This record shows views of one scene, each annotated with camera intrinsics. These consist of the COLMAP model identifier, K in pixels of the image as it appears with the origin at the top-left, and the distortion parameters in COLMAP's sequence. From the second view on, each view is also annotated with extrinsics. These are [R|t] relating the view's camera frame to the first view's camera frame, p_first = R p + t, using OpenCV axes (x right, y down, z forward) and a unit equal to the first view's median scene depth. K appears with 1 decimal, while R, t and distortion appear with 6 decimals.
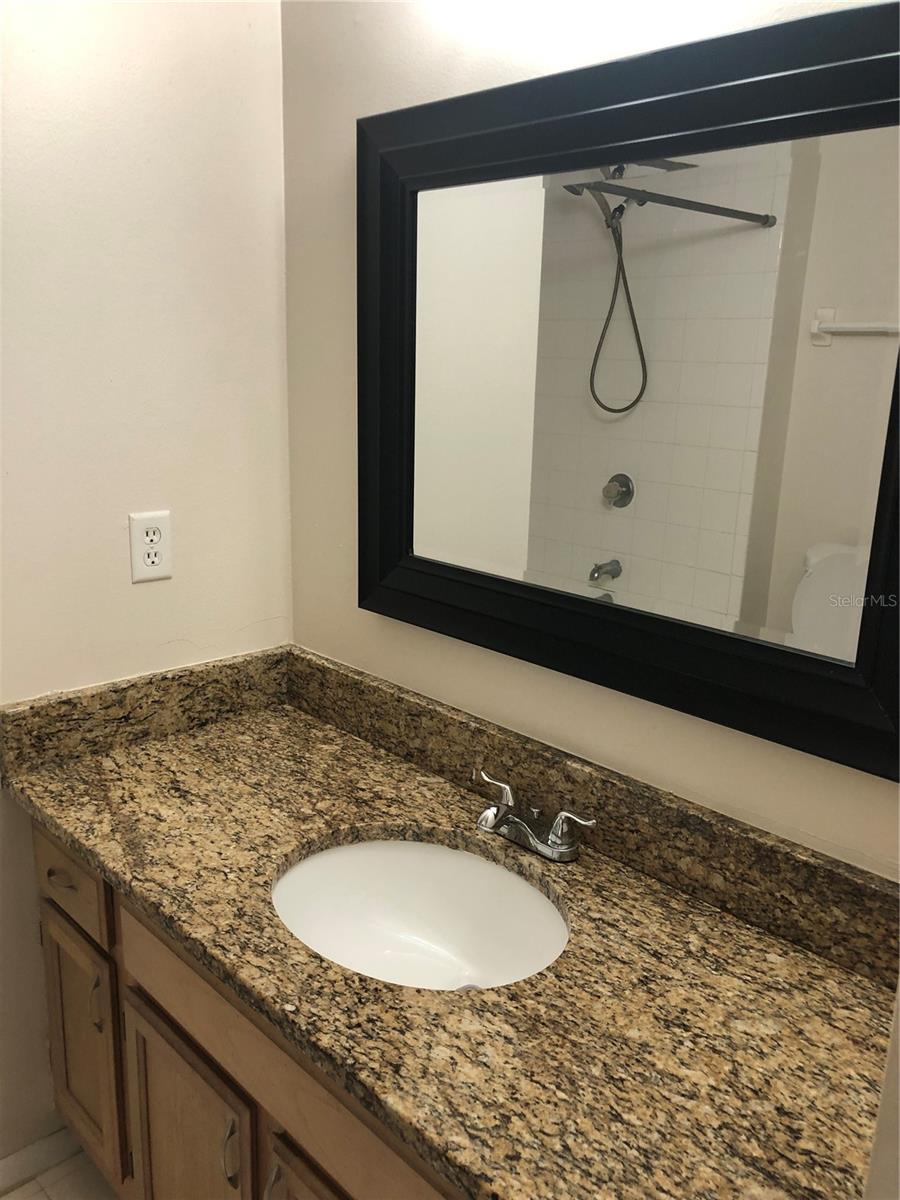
lens RADIAL K [[982.5, 0, 439.9], [0, 982.5, 597.4], [0, 0, 1]] dist [0.032237, -0.040357]
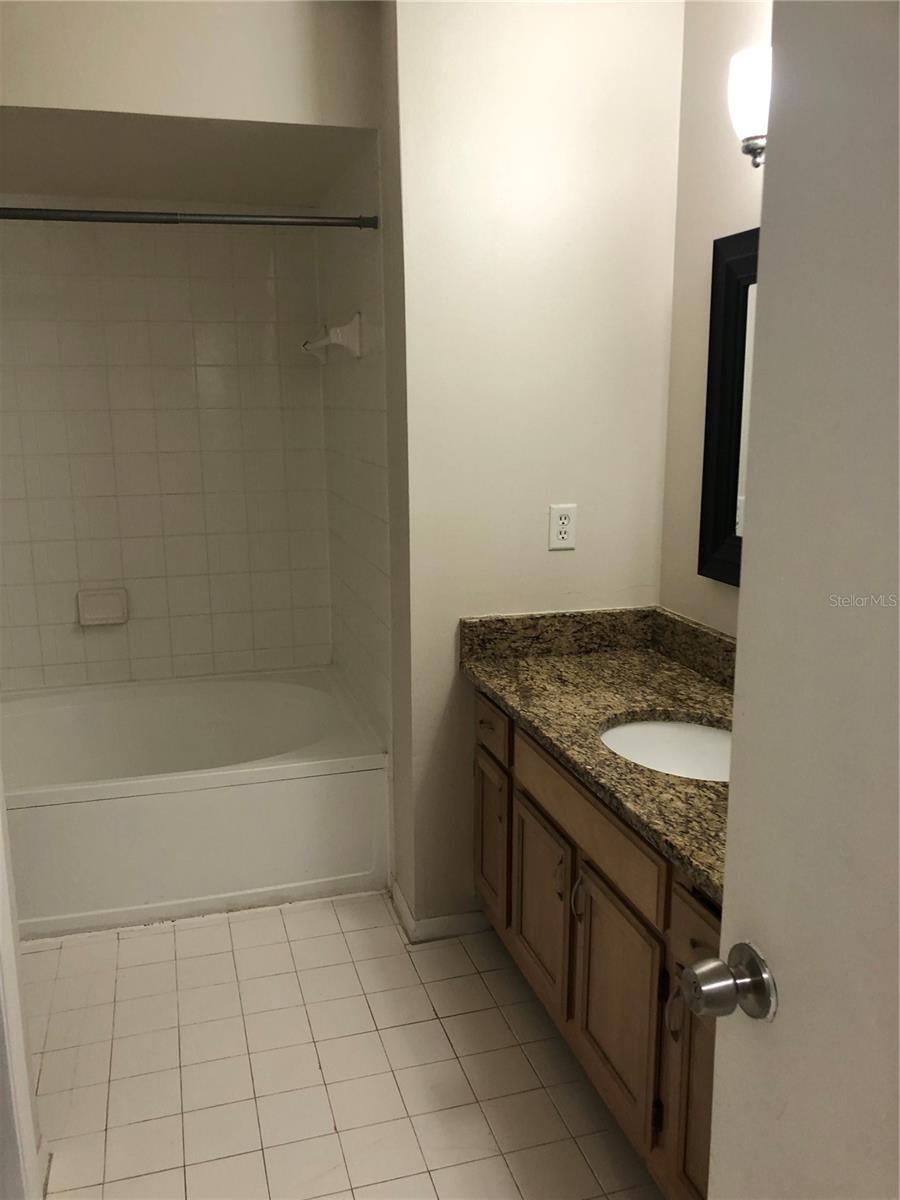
lens RADIAL K [[982.5, 0, 451.5], [0, 982.5, 598.8], [0, 0, 1]] dist [0.032237, -0.040357]
pose [[0.889342, 0.063302, -0.452840, 0.272078], [-0.088681, 0.995445, -0.035010, 0.139312], [0.448561, 0.071294, 0.890904, -0.458419]]
